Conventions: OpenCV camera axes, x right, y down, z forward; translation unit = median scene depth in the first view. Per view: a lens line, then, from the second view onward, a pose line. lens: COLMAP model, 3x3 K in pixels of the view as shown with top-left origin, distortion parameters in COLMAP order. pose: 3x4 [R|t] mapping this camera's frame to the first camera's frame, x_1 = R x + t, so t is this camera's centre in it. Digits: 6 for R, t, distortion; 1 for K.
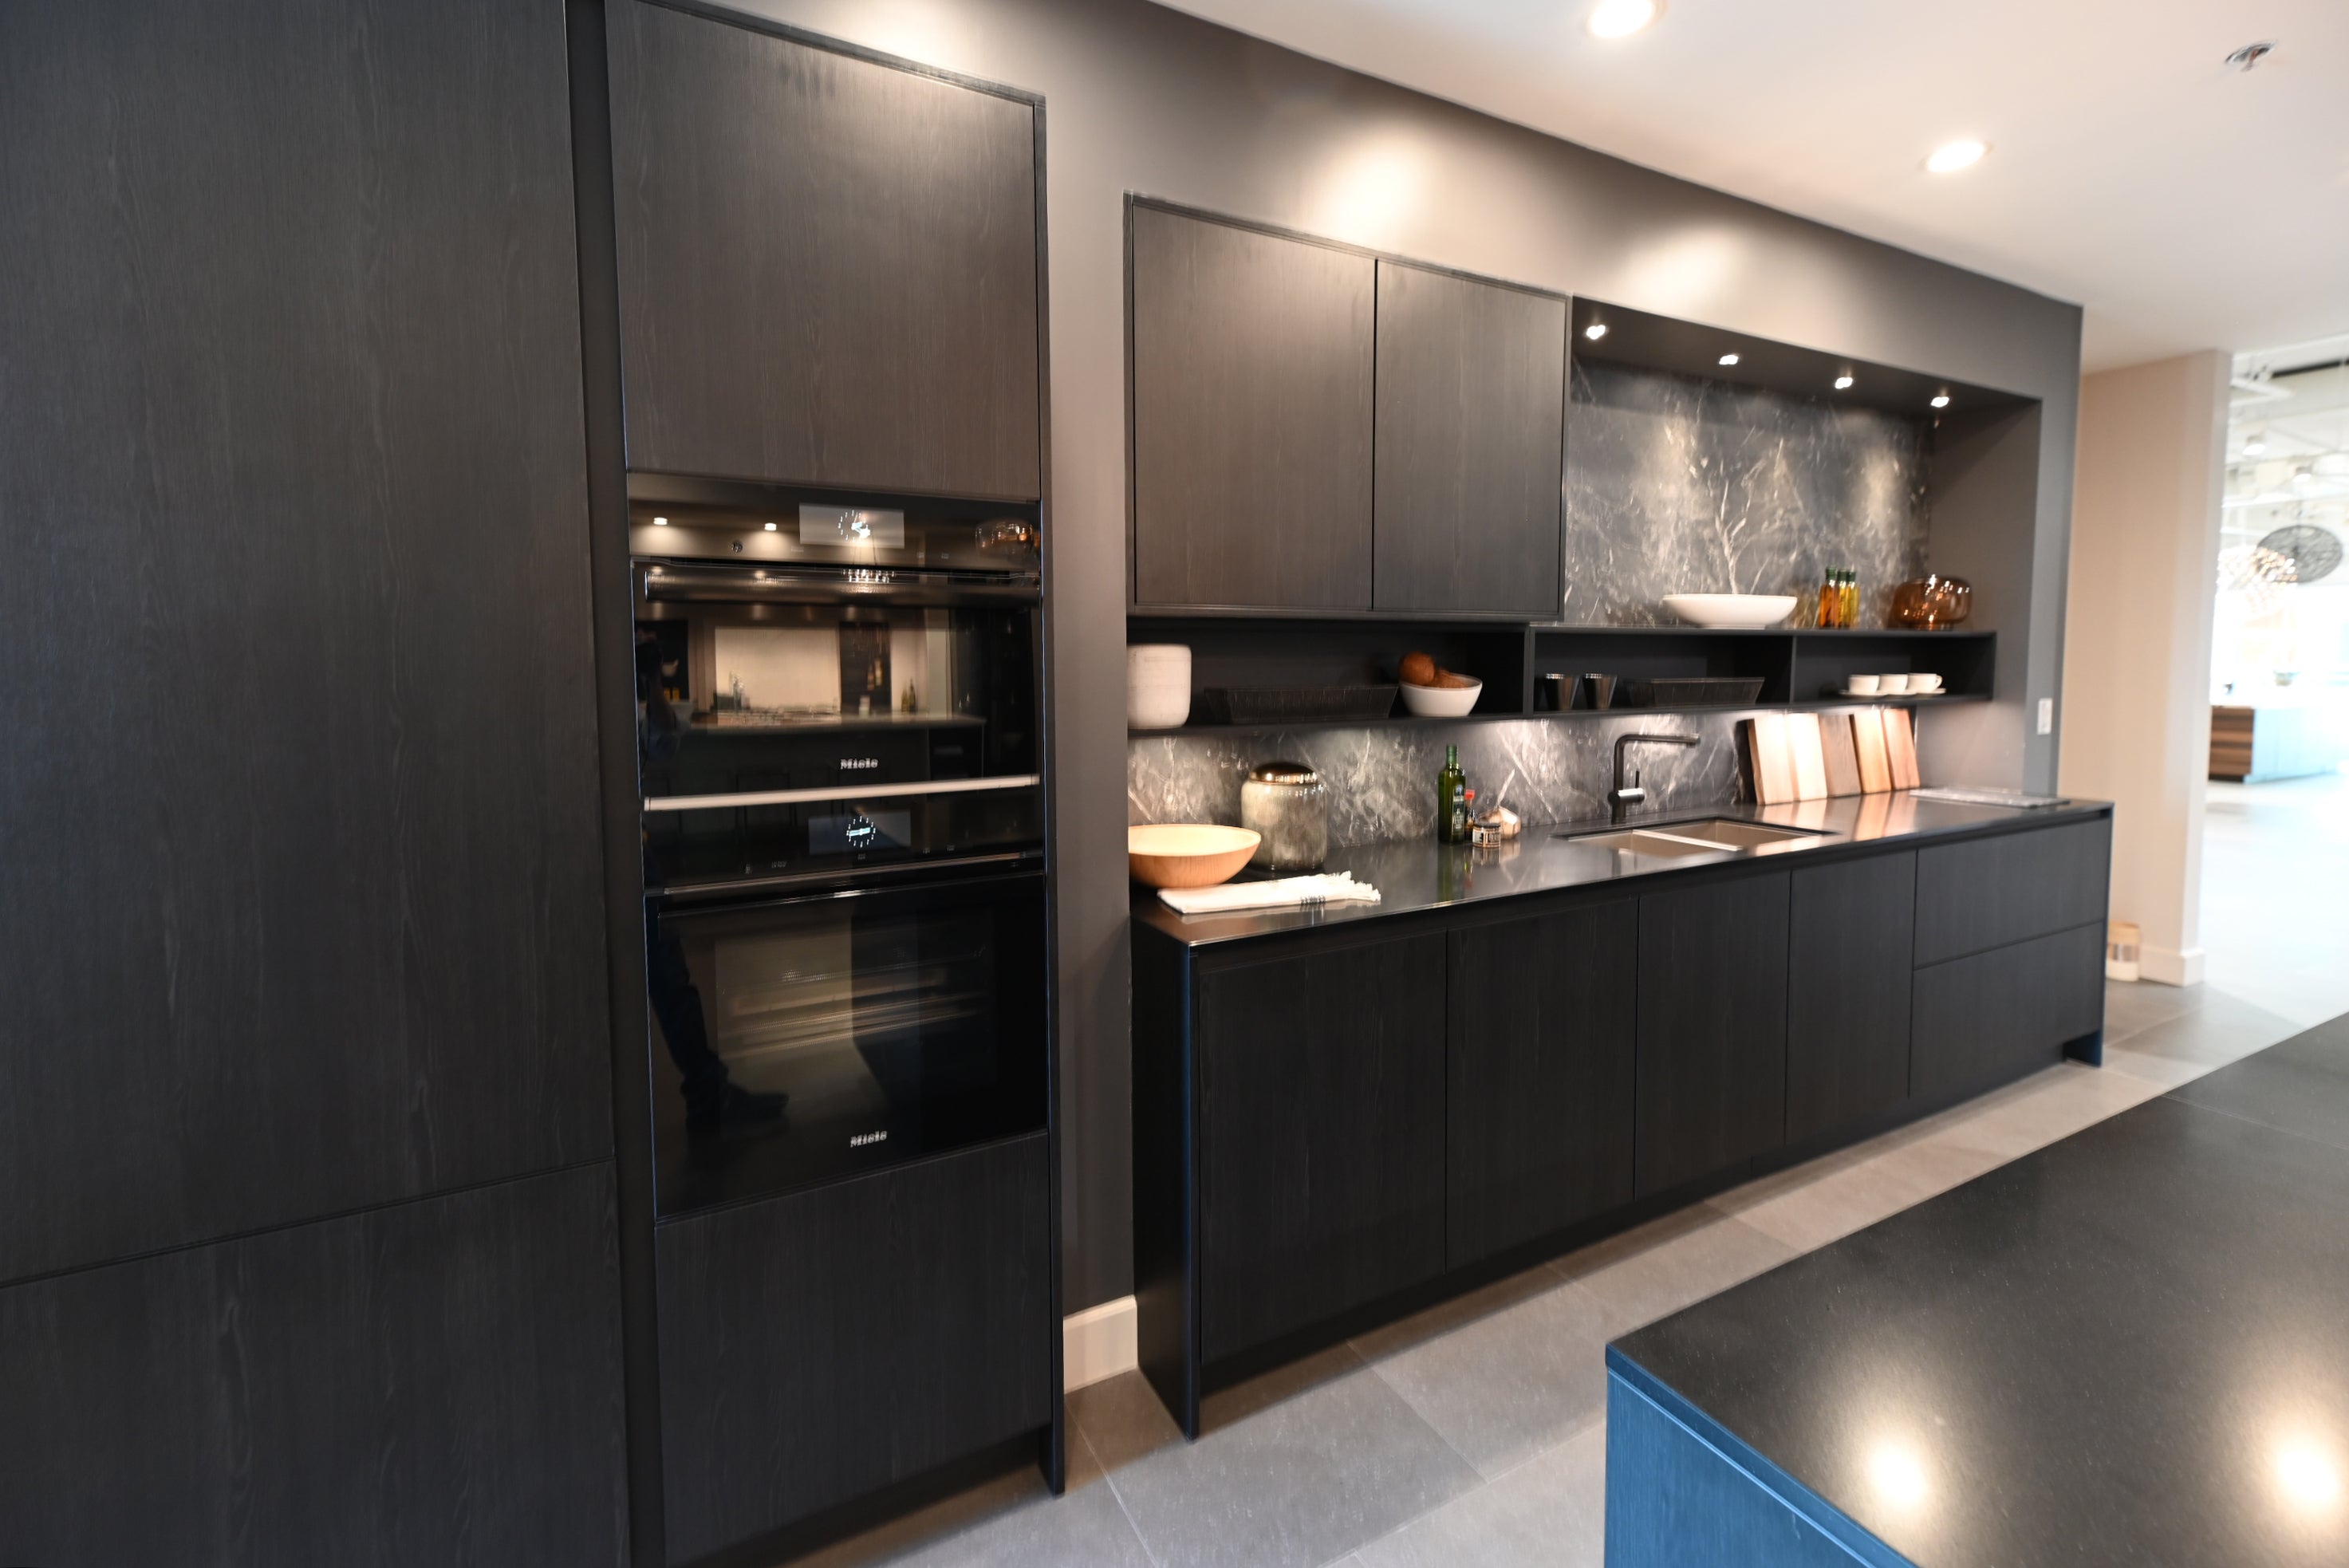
lens RADIAL K [[992.5, 0, 1175.1], [0, 992.5, 724.3], [0, 0, 1]] dist [0.010765, -0.000975]
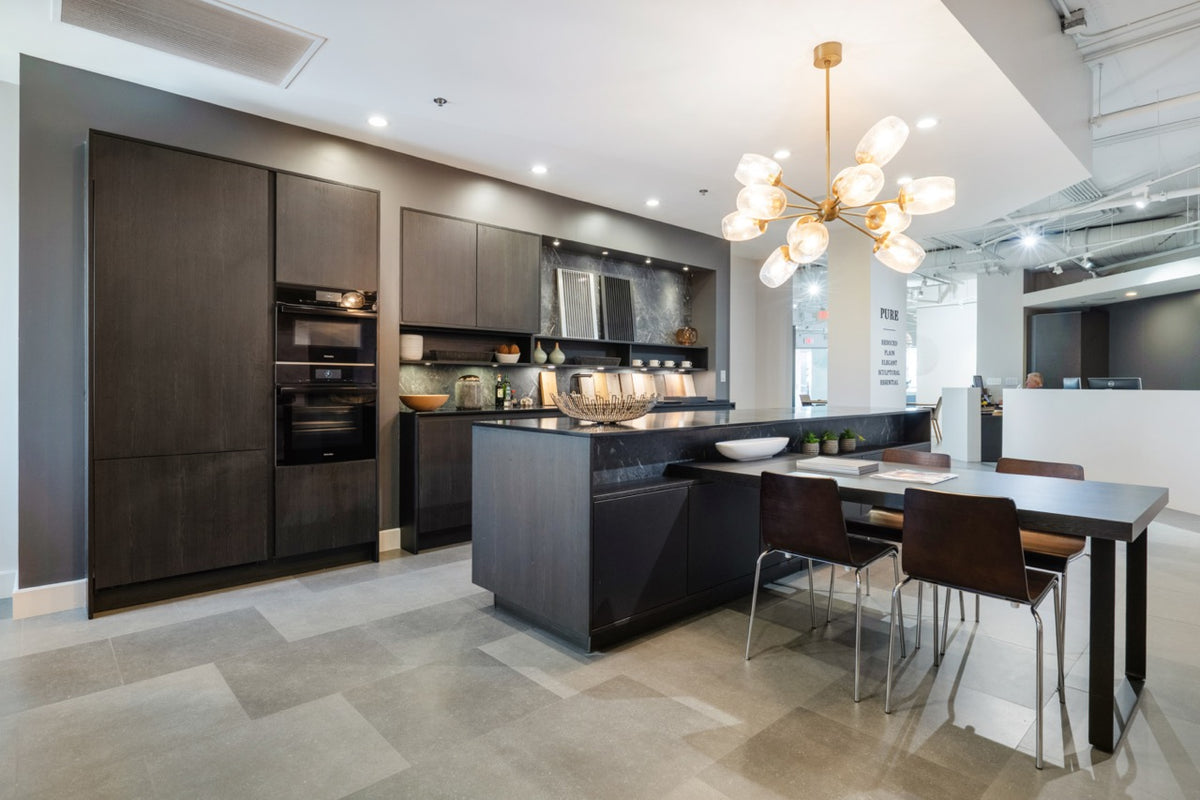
lens RADIAL K [[616.8, 0, 589.3], [0, 616.8, 383.4], [0, 0, 1]] dist [-0.002057, -0.000206]
pose [[0.966715, 0.007882, 0.255736, 0.032332], [0.008198, 0.998058, -0.061751, 0.177484], [-0.255726, 0.061792, 0.964773, -0.936391]]
